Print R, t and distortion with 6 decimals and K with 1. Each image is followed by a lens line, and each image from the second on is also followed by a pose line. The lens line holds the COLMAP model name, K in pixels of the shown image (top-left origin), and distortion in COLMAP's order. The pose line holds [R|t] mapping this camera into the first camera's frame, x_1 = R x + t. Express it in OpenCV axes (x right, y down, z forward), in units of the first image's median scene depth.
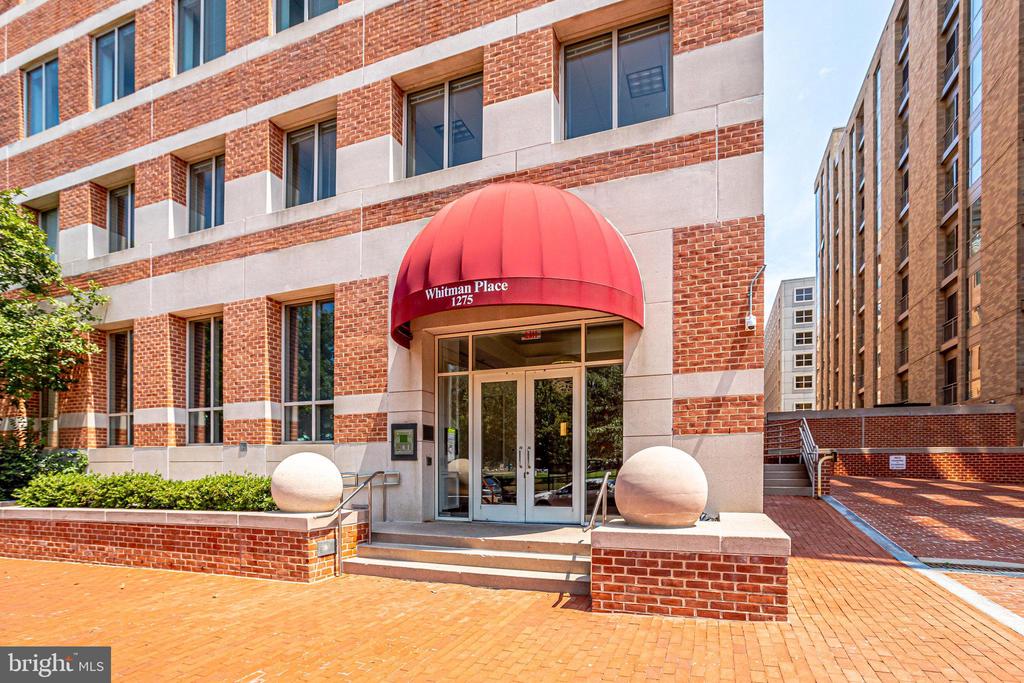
lens RADIAL K [[531.5, 0, 508.6], [0, 531.5, 460.2], [0, 0, 1]] dist [-0.033794, 0.017933]
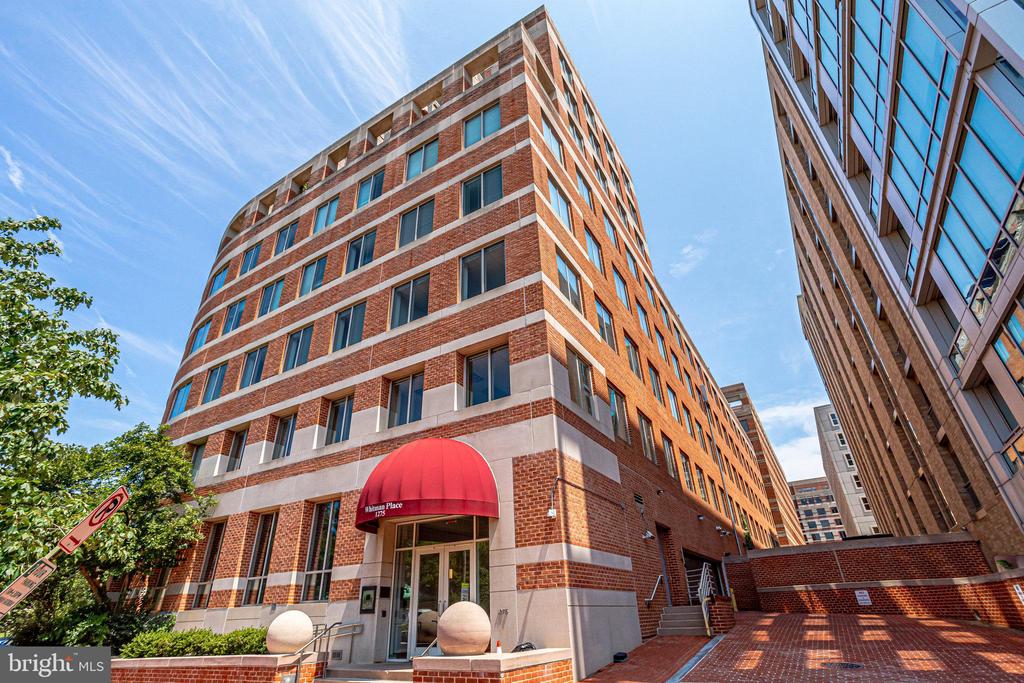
lens RADIAL K [[484.8, 0, 505.6], [0, 484.8, 344.2], [0, 0, 1]] dist [-0.032354, 0.025020]
pose [[0.986379, -0.105469, -0.126223, 0.410912], [0.032188, 0.876305, -0.480681, -0.002112], [0.161307, 0.470071, 0.867764, -0.430551]]
